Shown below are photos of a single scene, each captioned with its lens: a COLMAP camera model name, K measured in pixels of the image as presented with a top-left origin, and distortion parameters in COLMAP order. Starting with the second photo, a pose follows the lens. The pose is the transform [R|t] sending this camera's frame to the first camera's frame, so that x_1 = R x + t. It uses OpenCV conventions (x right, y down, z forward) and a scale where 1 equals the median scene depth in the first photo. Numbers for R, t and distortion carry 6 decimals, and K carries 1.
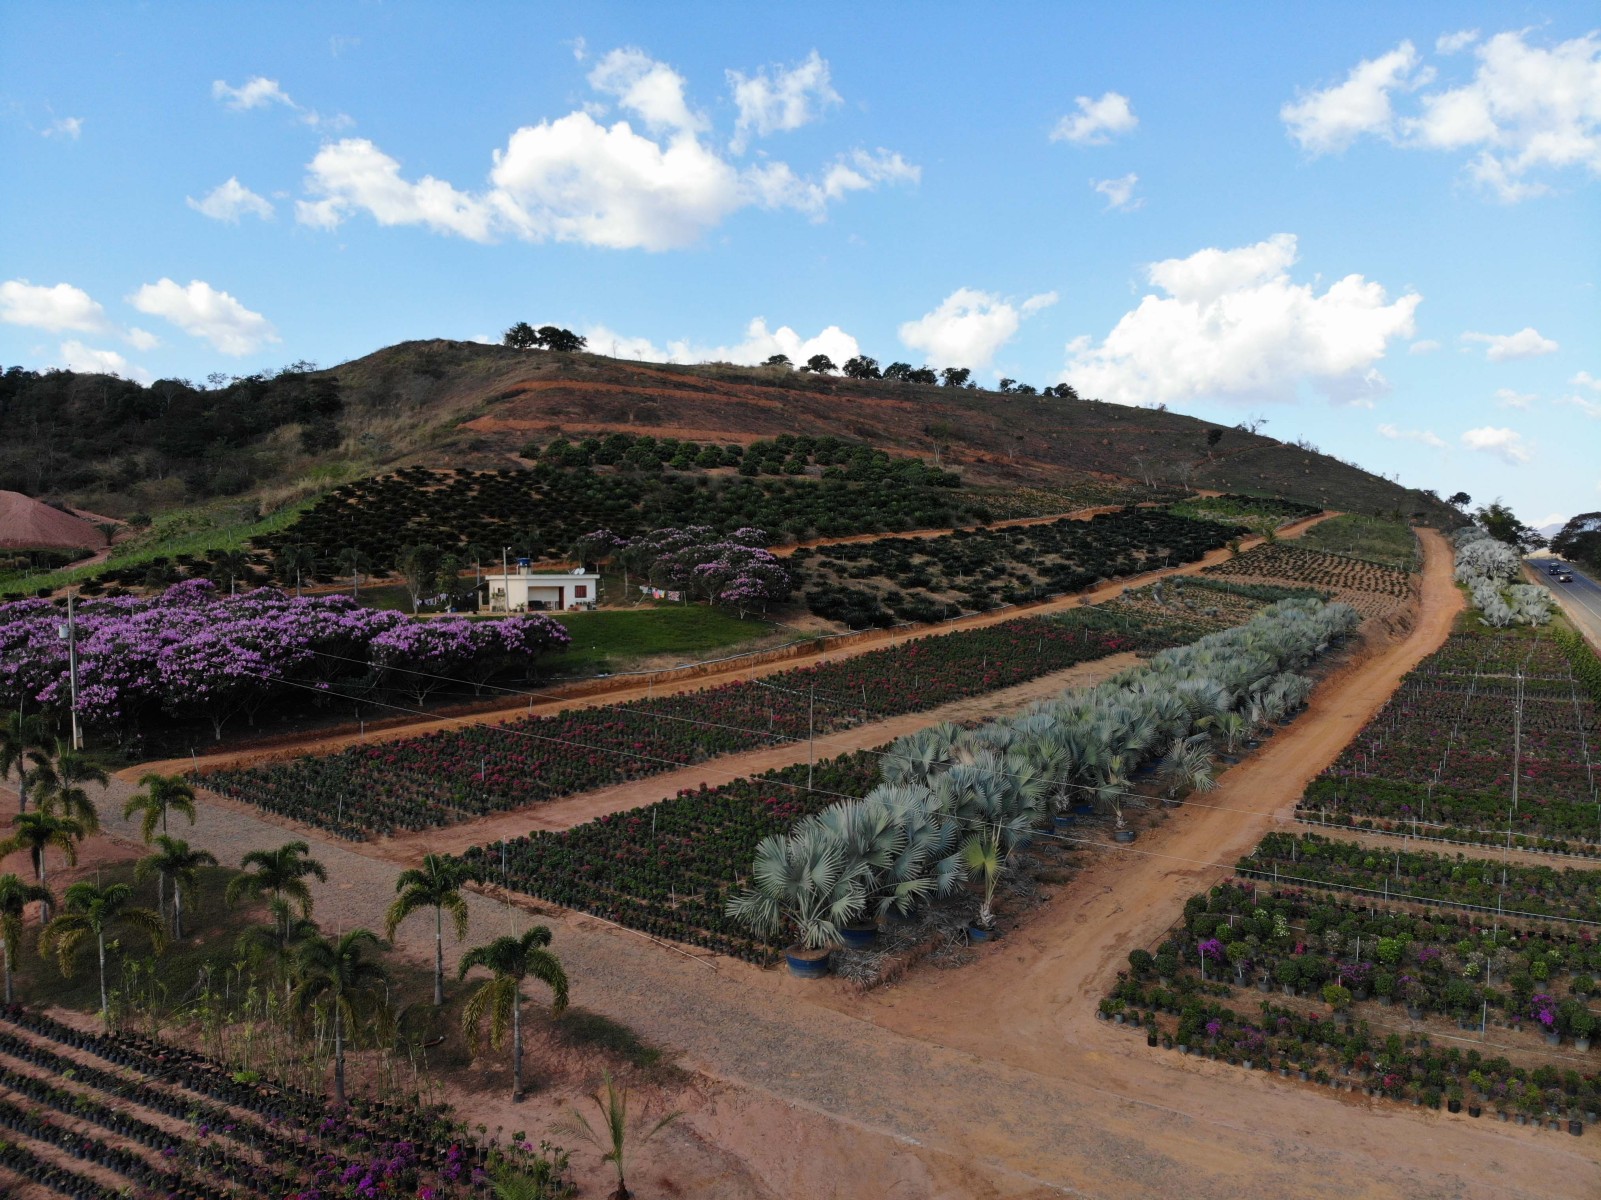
lens RADIAL K [[1169.5, 0, 786.6], [0, 1169.5, 590.9], [0, 0, 1]] dist [0.182411, -0.424280]
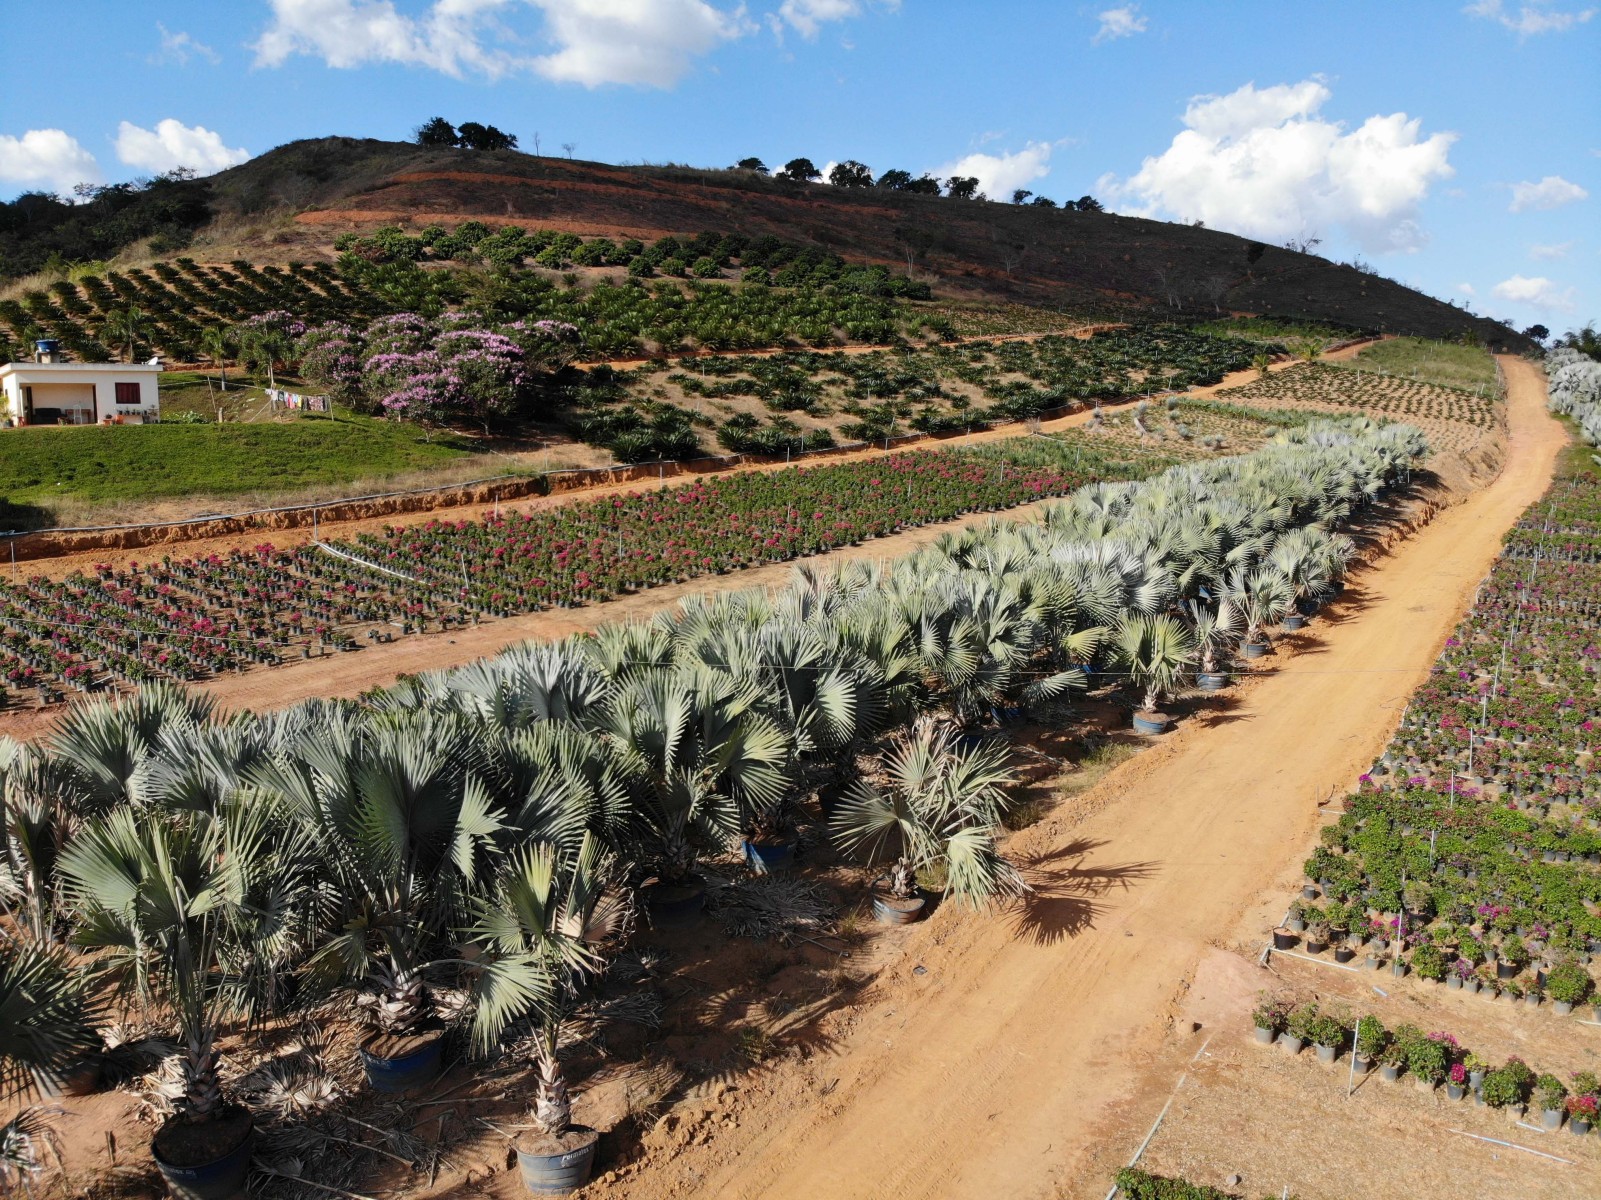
lens RADIAL K [[1177.0, 0, 787.5], [0, 1177.0, 587.7], [0, 0, 1]] dist [0.102138, -0.247999]
pose [[0.999465, 0.003901, -0.032465, 0.106067], [-0.000109, 0.993248, 0.116013, 0.017234], [0.032698, -0.115947, 0.992717, 0.238545]]
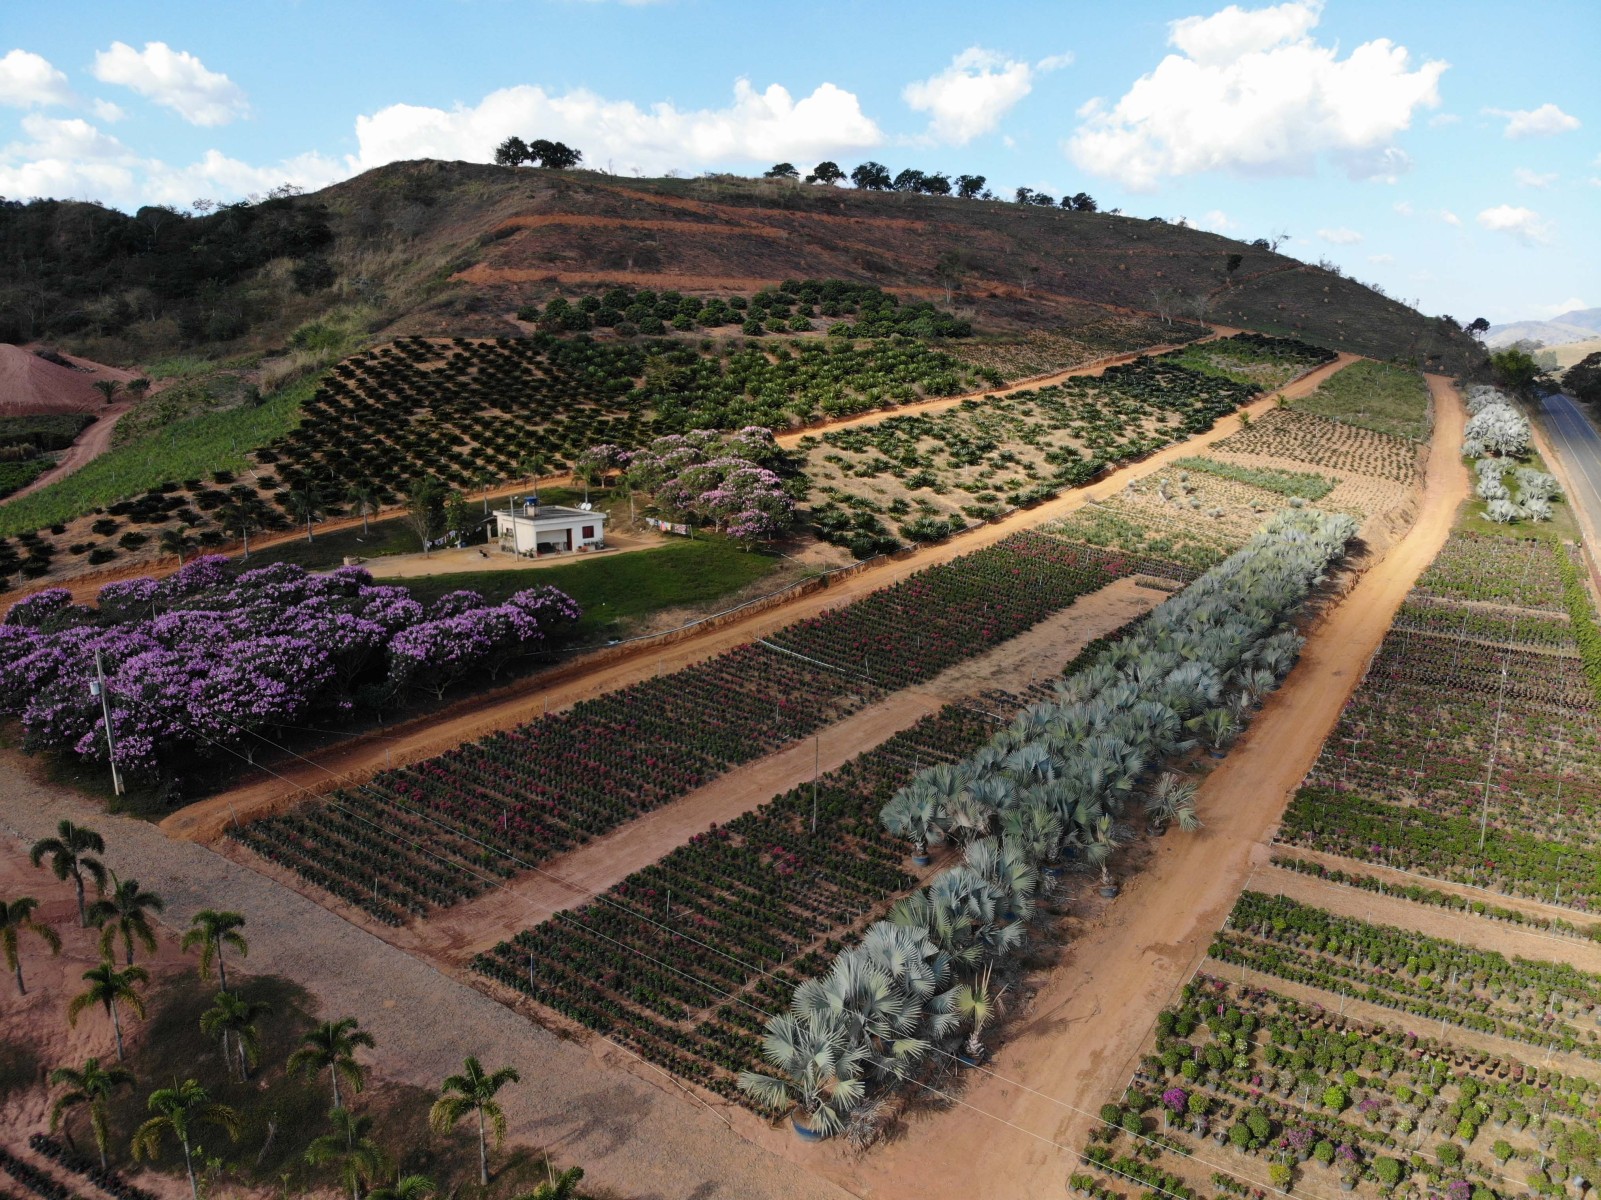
lens RADIAL K [[1169.5, 0, 786.6], [0, 1169.5, 590.9], [0, 0, 1]] dist [0.182411, -0.424280]
pose [[0.999992, 0.002220, -0.003423, -0.000643], [-0.001562, 0.983392, 0.181485, -0.078921], [0.003769, -0.181478, 0.983388, -0.001216]]
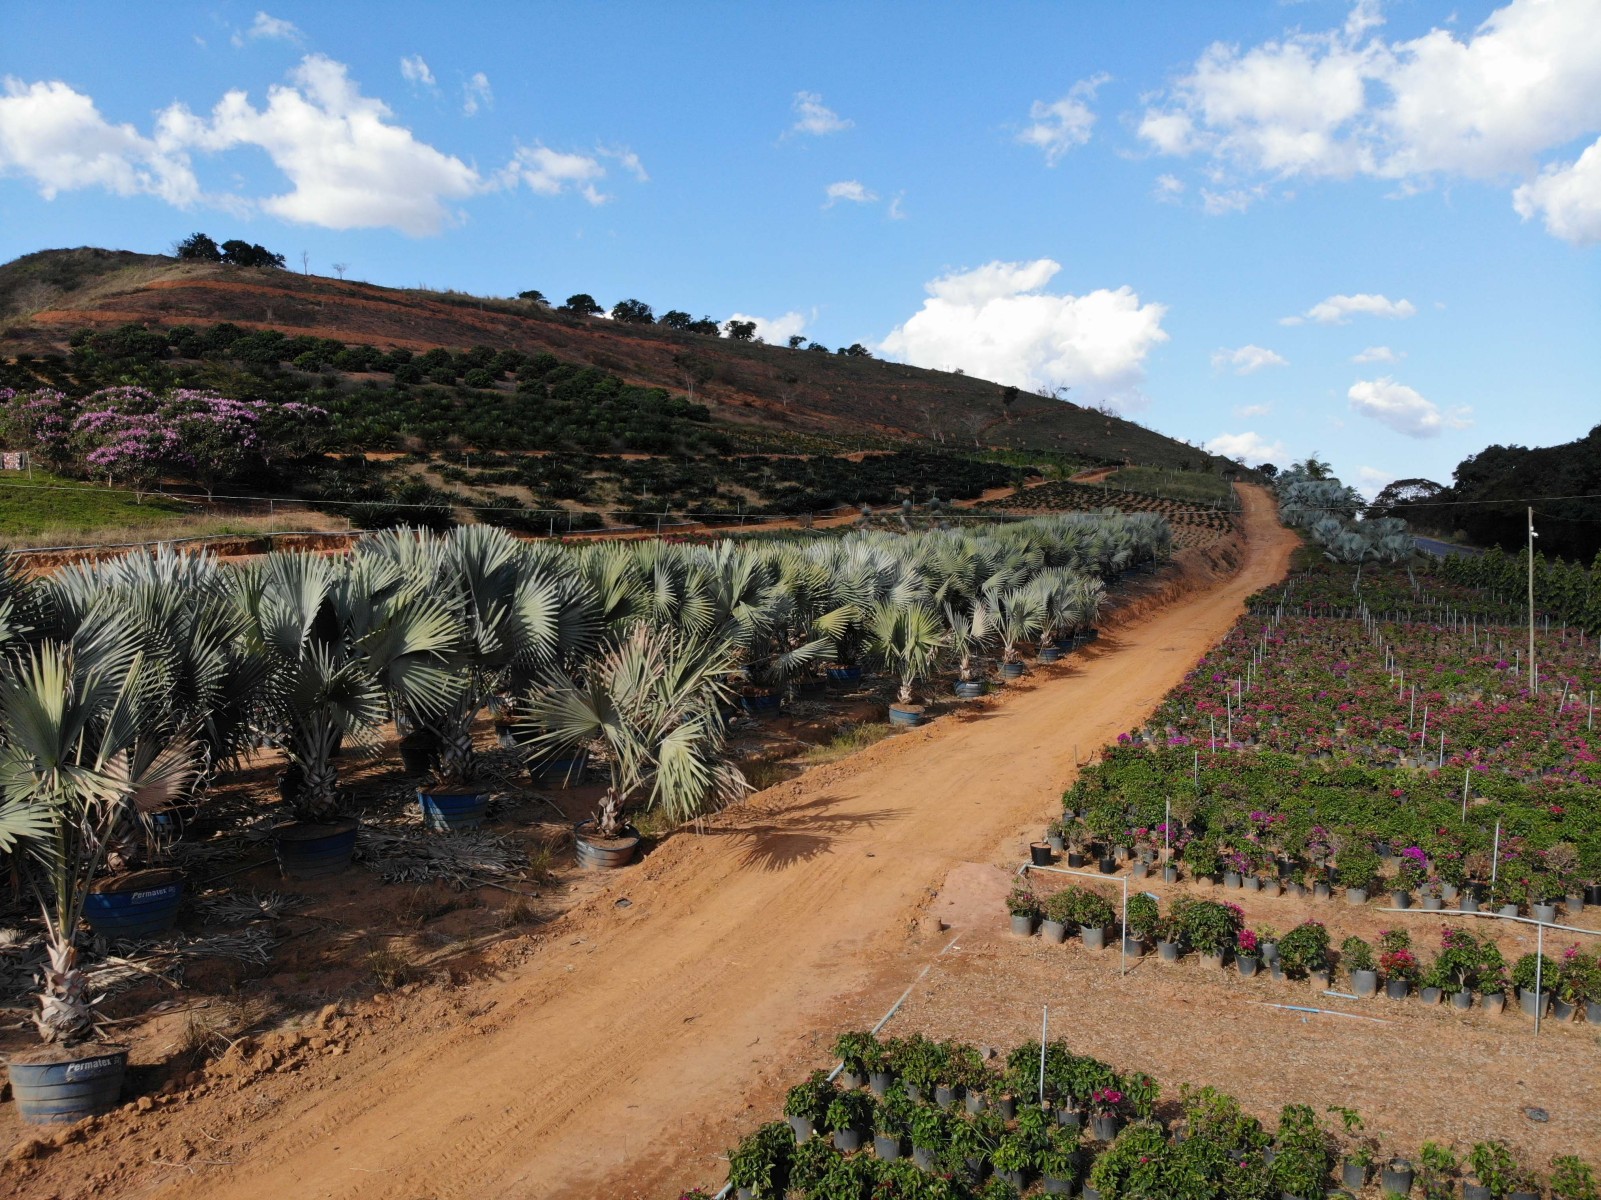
lens RADIAL K [[1169.5, 0, 786.6], [0, 1169.5, 590.9], [0, 0, 1]] dist [0.182411, -0.424280]
pose [[0.989621, 0.000139, 0.143705, 0.114074], [0.000116, 0.999998, -0.001767, 0.041244], [-0.143705, 0.001766, 0.989619, 0.252638]]
